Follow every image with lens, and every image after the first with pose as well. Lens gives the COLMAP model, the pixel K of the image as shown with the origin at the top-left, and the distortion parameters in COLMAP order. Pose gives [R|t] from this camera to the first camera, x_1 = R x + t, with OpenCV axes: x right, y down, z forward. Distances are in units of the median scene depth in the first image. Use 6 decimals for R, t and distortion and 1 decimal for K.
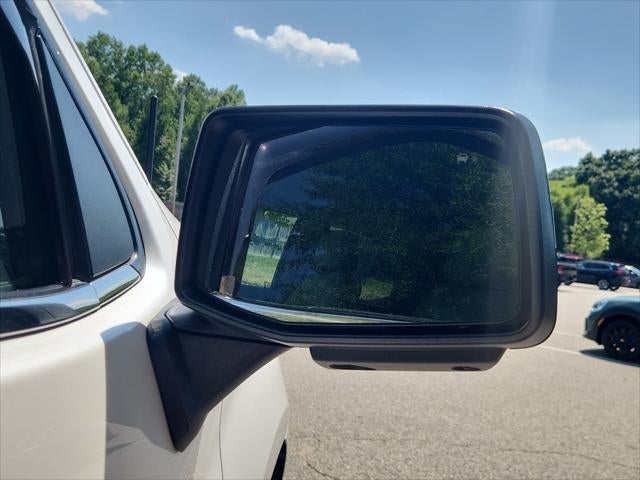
lens RADIAL K [[659.2, 0, 320.0], [0, 659.2, 240.0], [0, 0, 1]] dist [0.023314, 0.019405]
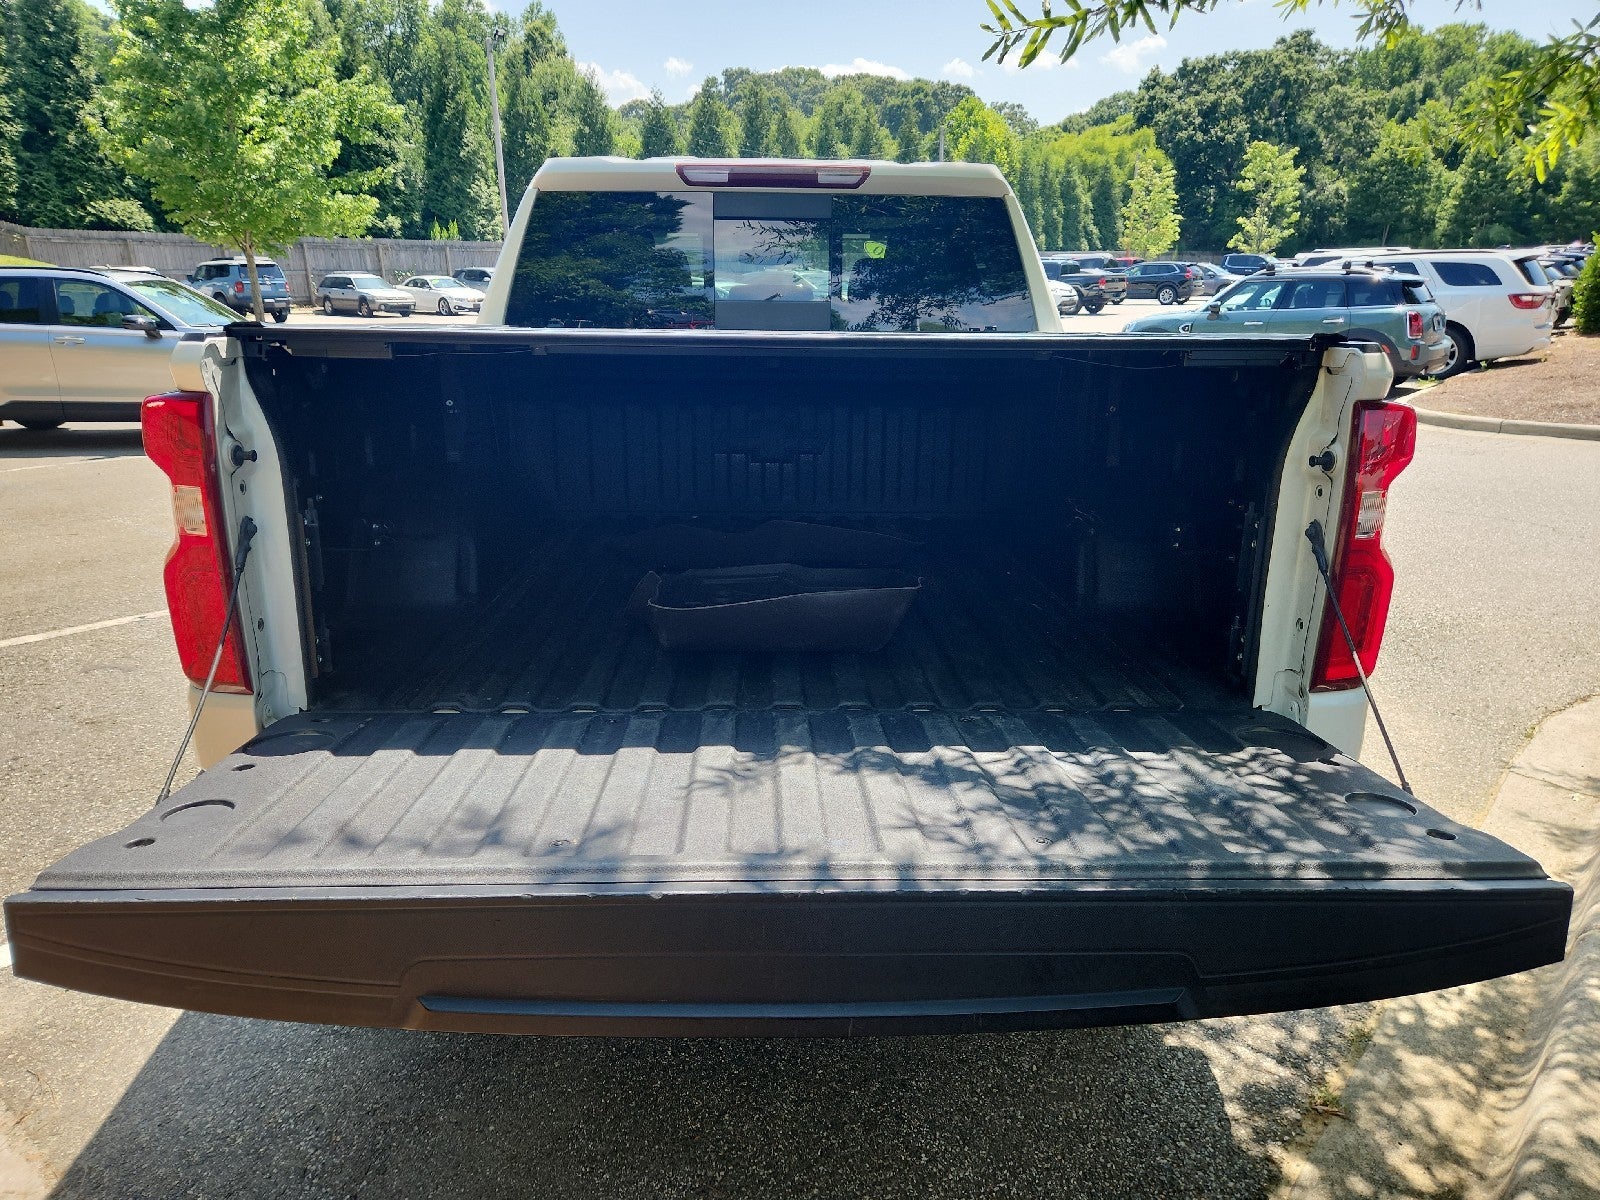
lens RADIAL K [[1201.8, 0, 800.0], [0, 1201.8, 600.0], [0, 0, 1]] dist [0.109265, -0.081098]
pose [[0.989067, -0.133451, 0.062741, -0.045432], [0.111647, 0.955630, 0.272592, -0.012271], [-0.096335, -0.262607, 0.960082, -0.167260]]
